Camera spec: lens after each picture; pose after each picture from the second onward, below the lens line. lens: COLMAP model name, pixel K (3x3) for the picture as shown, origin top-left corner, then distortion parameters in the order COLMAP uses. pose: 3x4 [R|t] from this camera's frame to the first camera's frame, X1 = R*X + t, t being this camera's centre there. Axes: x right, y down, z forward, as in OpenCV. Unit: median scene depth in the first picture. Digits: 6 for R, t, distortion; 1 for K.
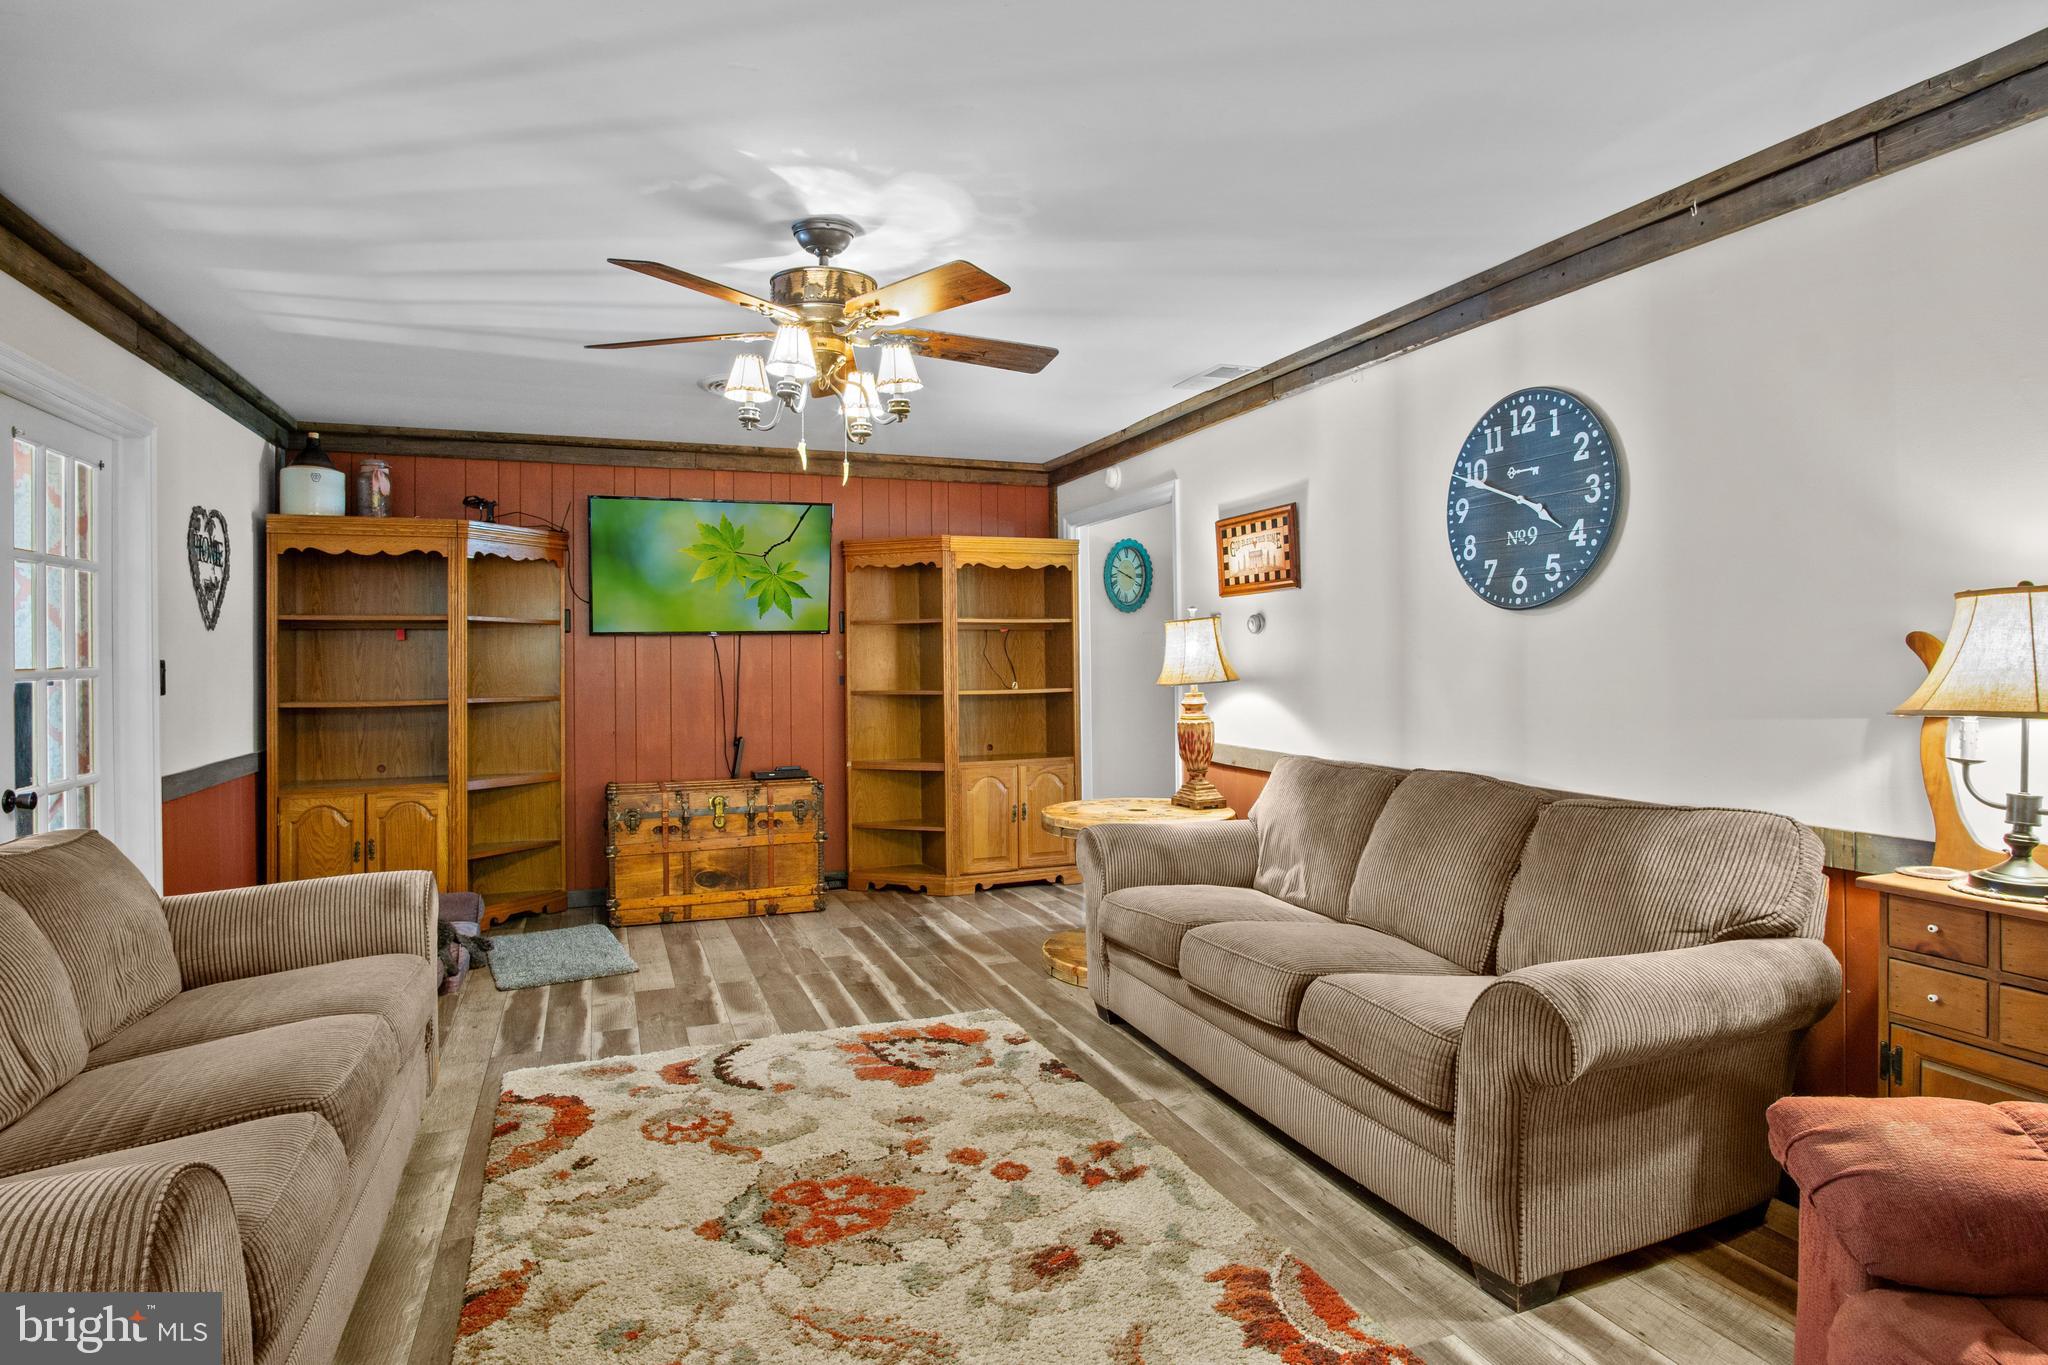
lens RADIAL K [[1114.5, 0, 1026.4], [0, 1114.5, 671.0], [0, 0, 1]] dist [-0.003545, -0.000435]
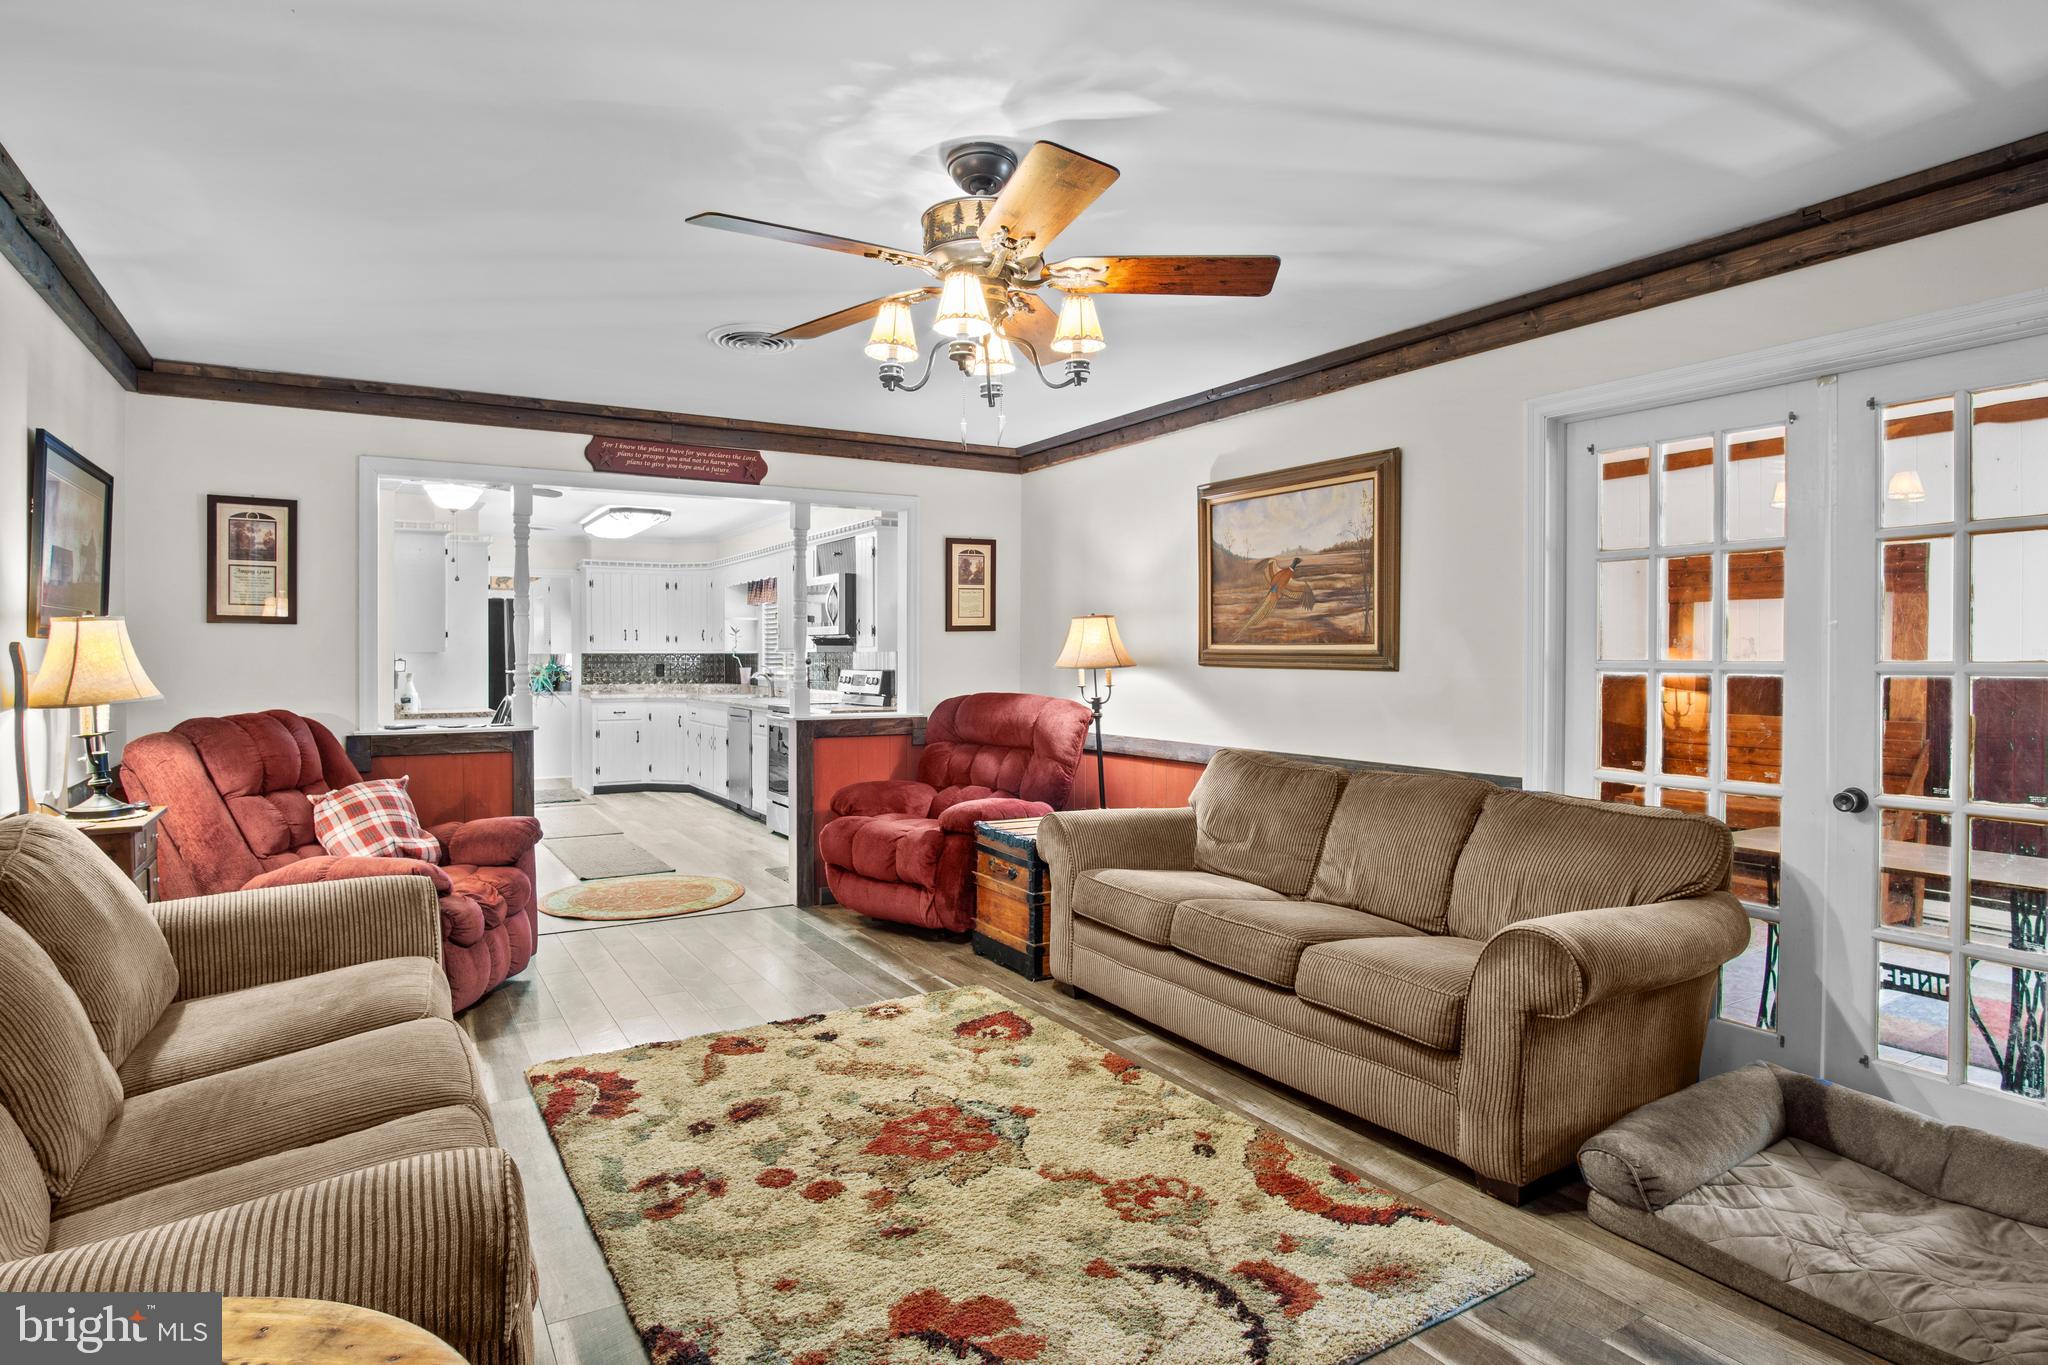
lens RADIAL K [[1100.3, 0, 1025.9], [0, 1100.3, 648.5], [0, 0, 1]] dist [0.000791, 0.000386]
pose [[-0.983978, 0.010580, -0.177973, -0.062250], [0.008409, 0.999881, 0.012952, -0.031930], [0.178089, 0.011248, -0.983950, 1.963677]]
